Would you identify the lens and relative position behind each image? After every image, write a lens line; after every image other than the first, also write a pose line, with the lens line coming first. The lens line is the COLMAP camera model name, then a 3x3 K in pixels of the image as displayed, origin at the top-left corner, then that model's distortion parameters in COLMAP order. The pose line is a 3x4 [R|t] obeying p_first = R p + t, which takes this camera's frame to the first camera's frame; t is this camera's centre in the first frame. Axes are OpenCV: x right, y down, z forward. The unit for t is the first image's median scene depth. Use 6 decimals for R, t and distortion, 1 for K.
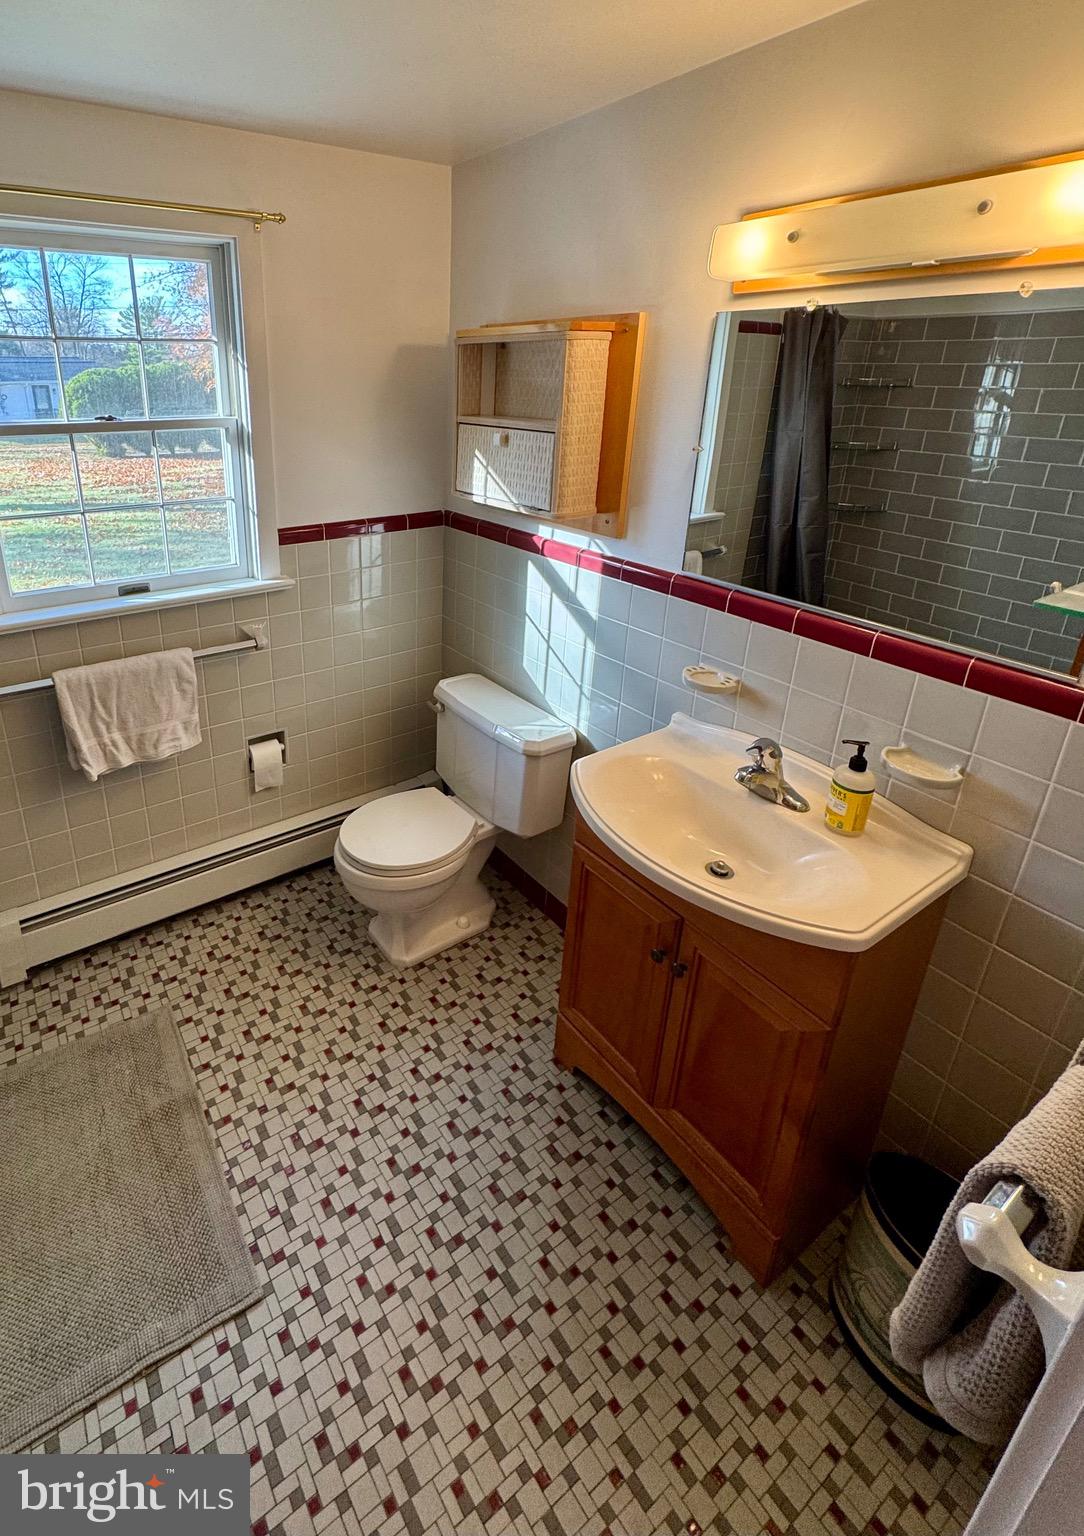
lens RADIAL K [[720.7, 0, 401.9], [0, 720.7, 626.2], [0, 0, 1]] dist [-0.002074, -0.000368]
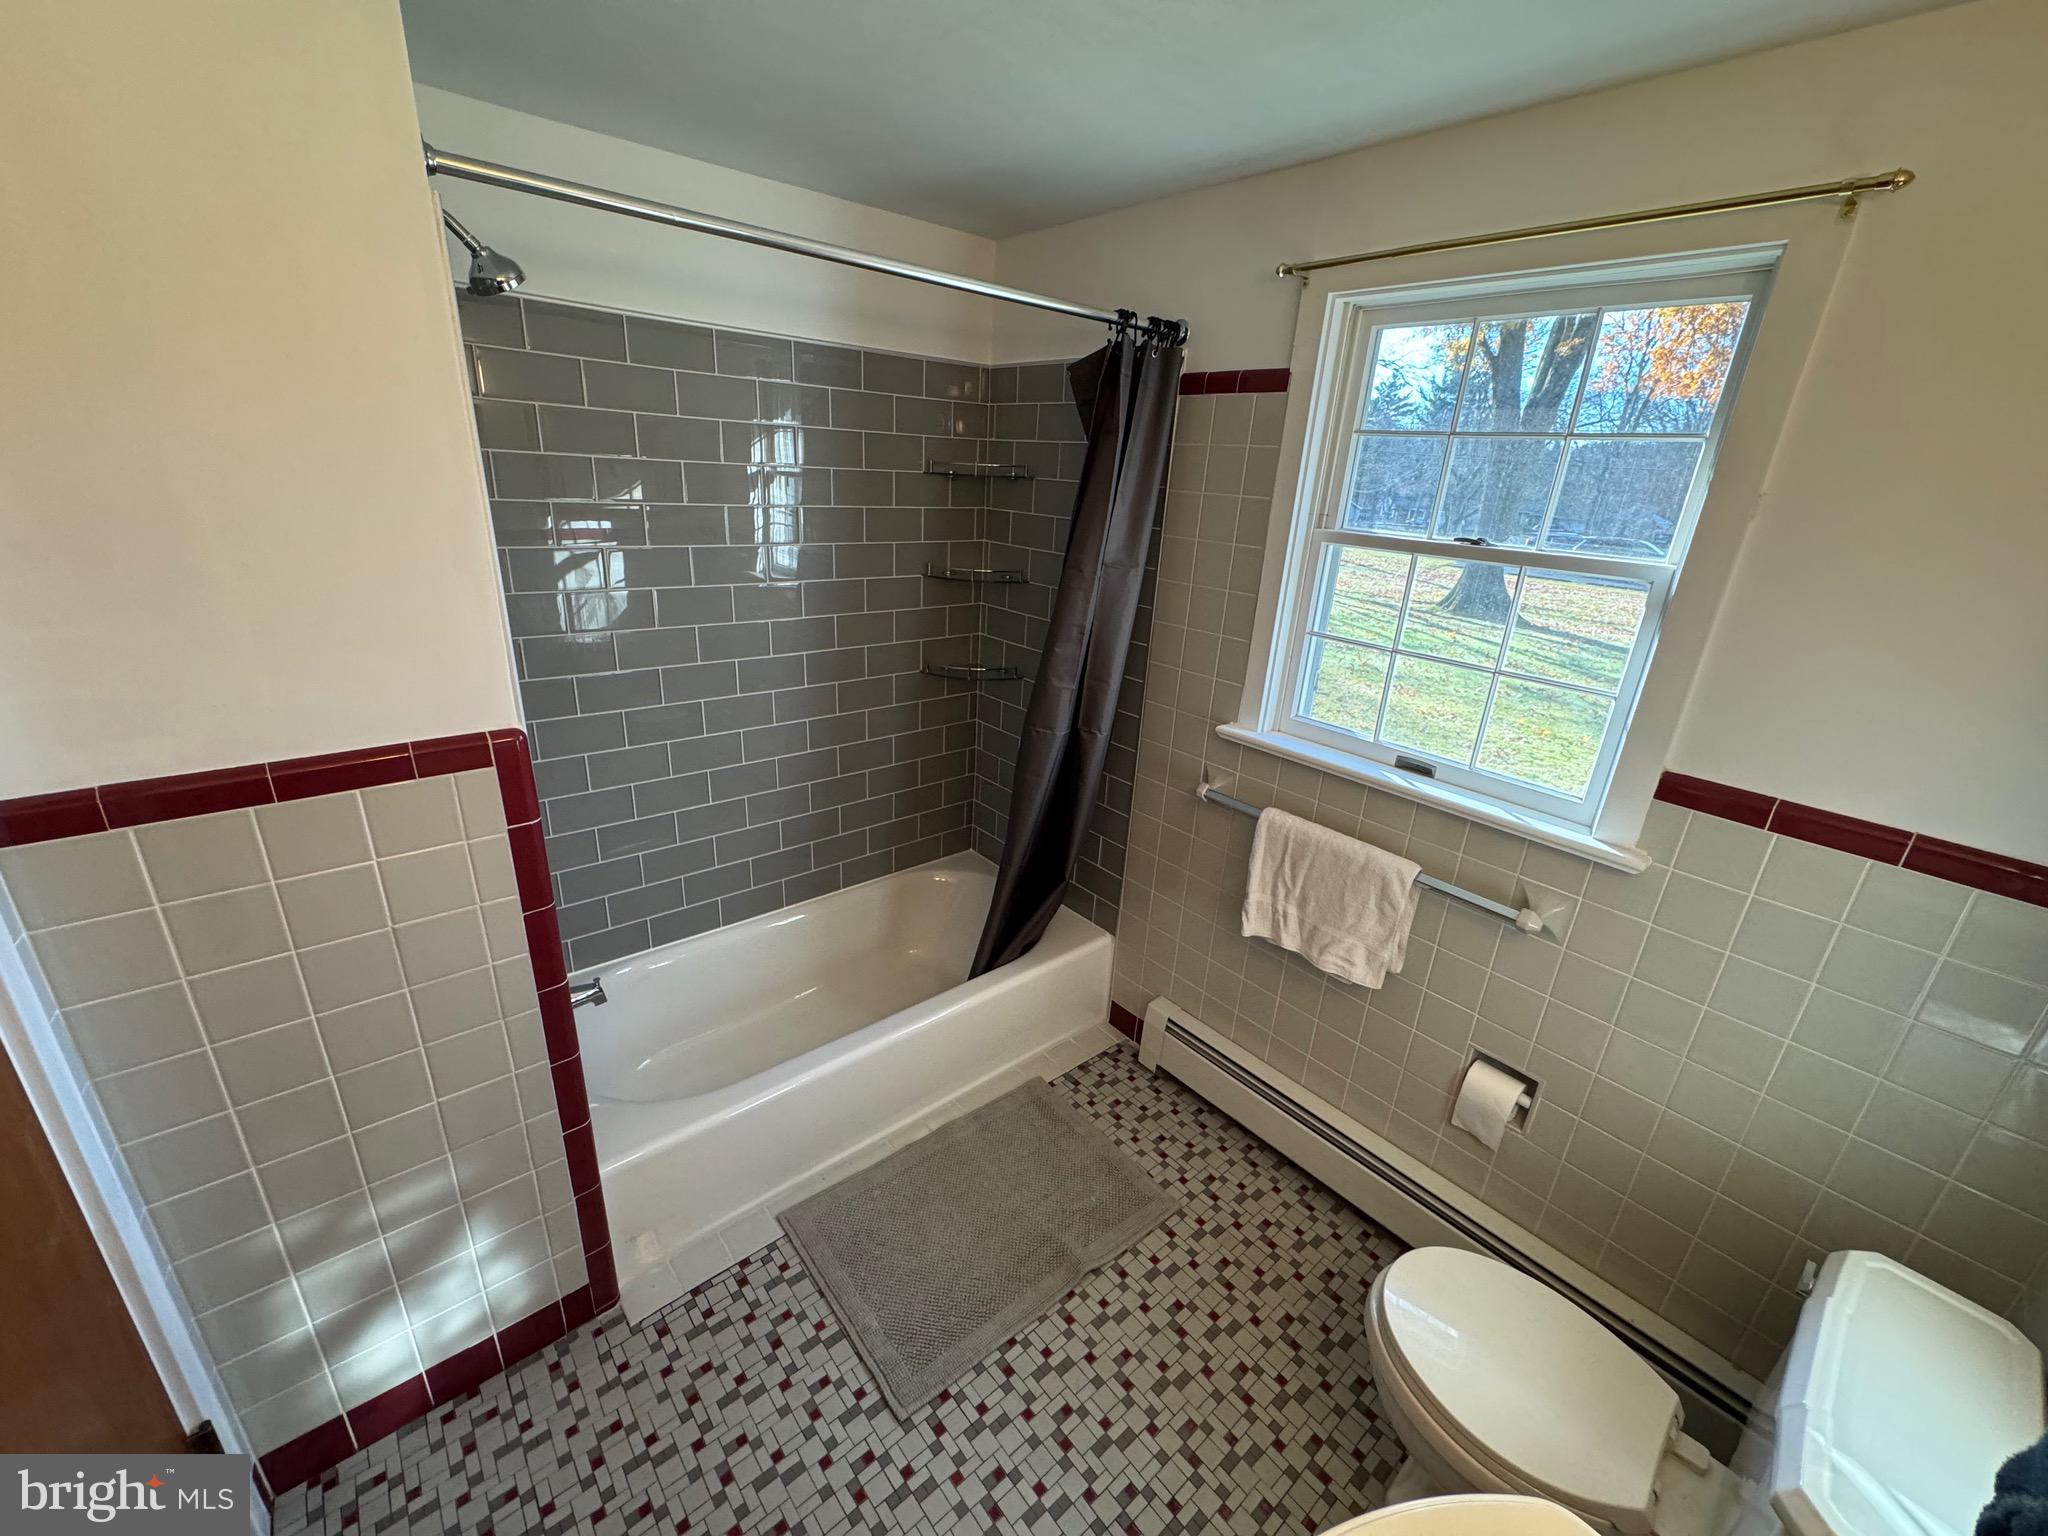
lens RADIAL K [[814.5, 0, 1024.0], [0, 814.5, 768.0], [0, 0, 1]] dist [-0.000847, -0.000062]
pose [[0.163765, 0.353564, -0.920963, 0.366439], [-0.382315, 0.883355, 0.271143, -0.131123], [0.909404, 0.307694, 0.279836, 0.410057]]
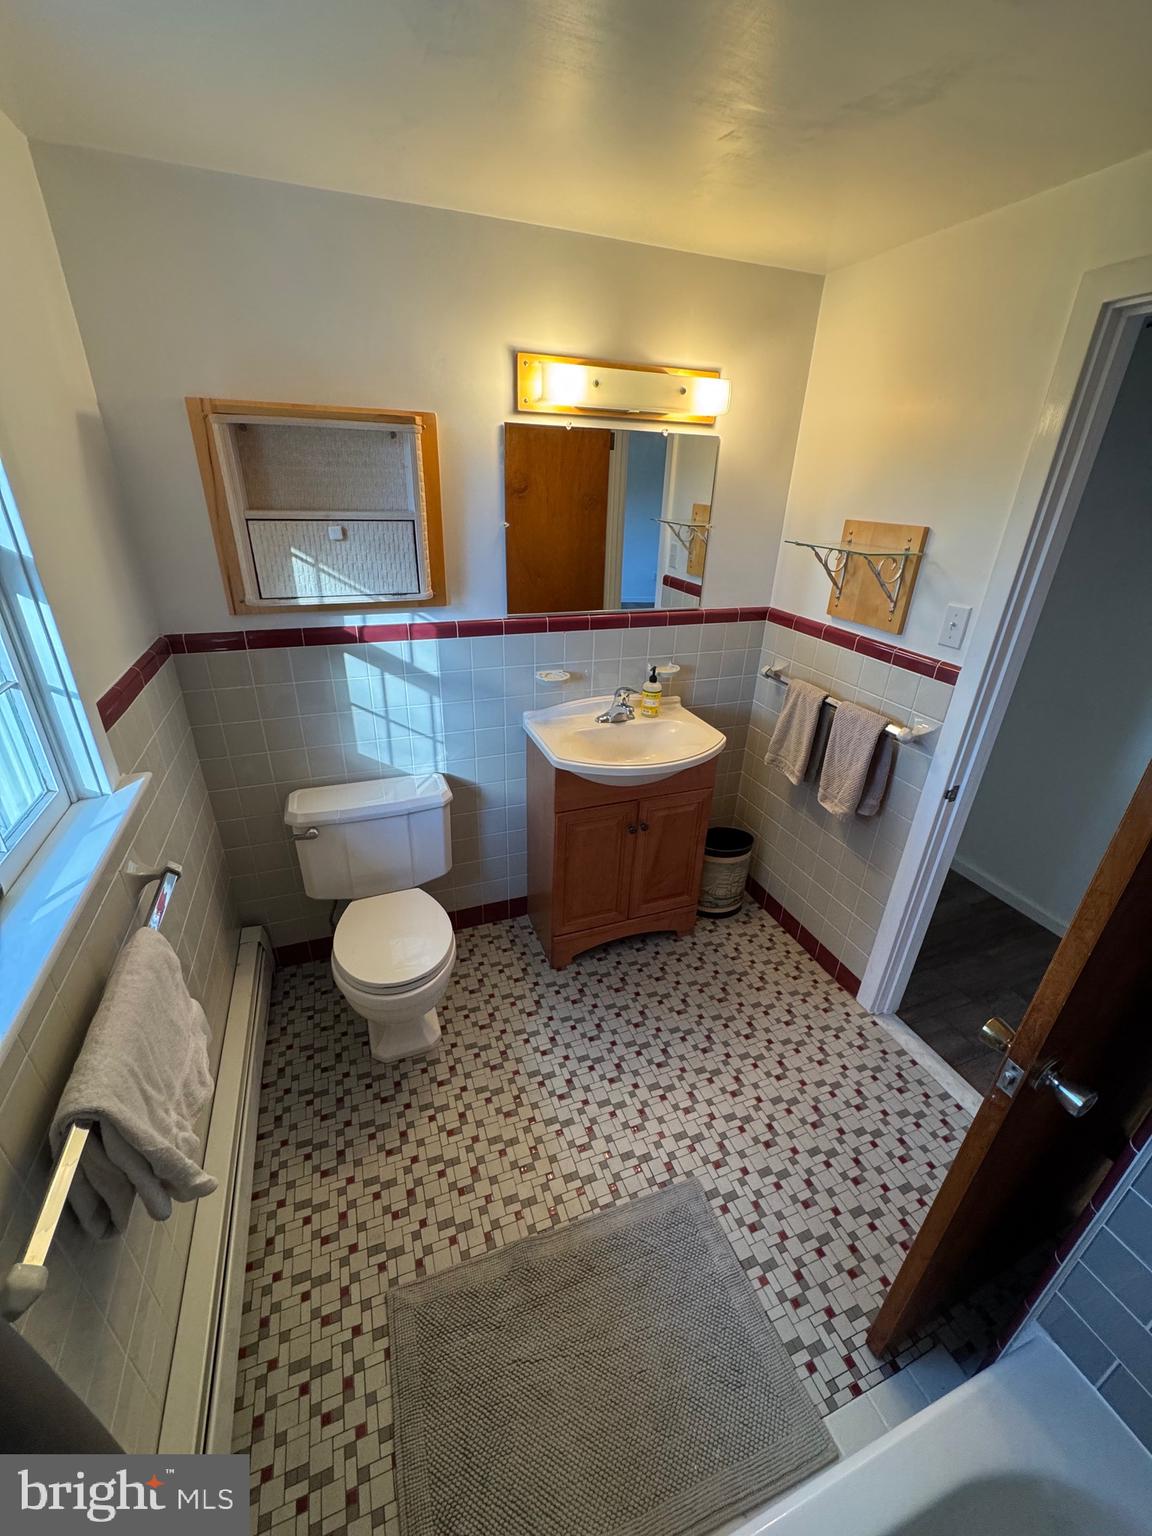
lens RADIAL K [[610.9, 0, 576.0], [0, 610.9, 768.0], [0, 0, 1]] dist [-0.000847, -0.000062]
pose [[0.179336, -0.421604, 0.888869, -0.662014], [0.300684, 0.883771, 0.358520, -0.171557], [-0.936711, 0.202973, 0.285262, 0.509486]]
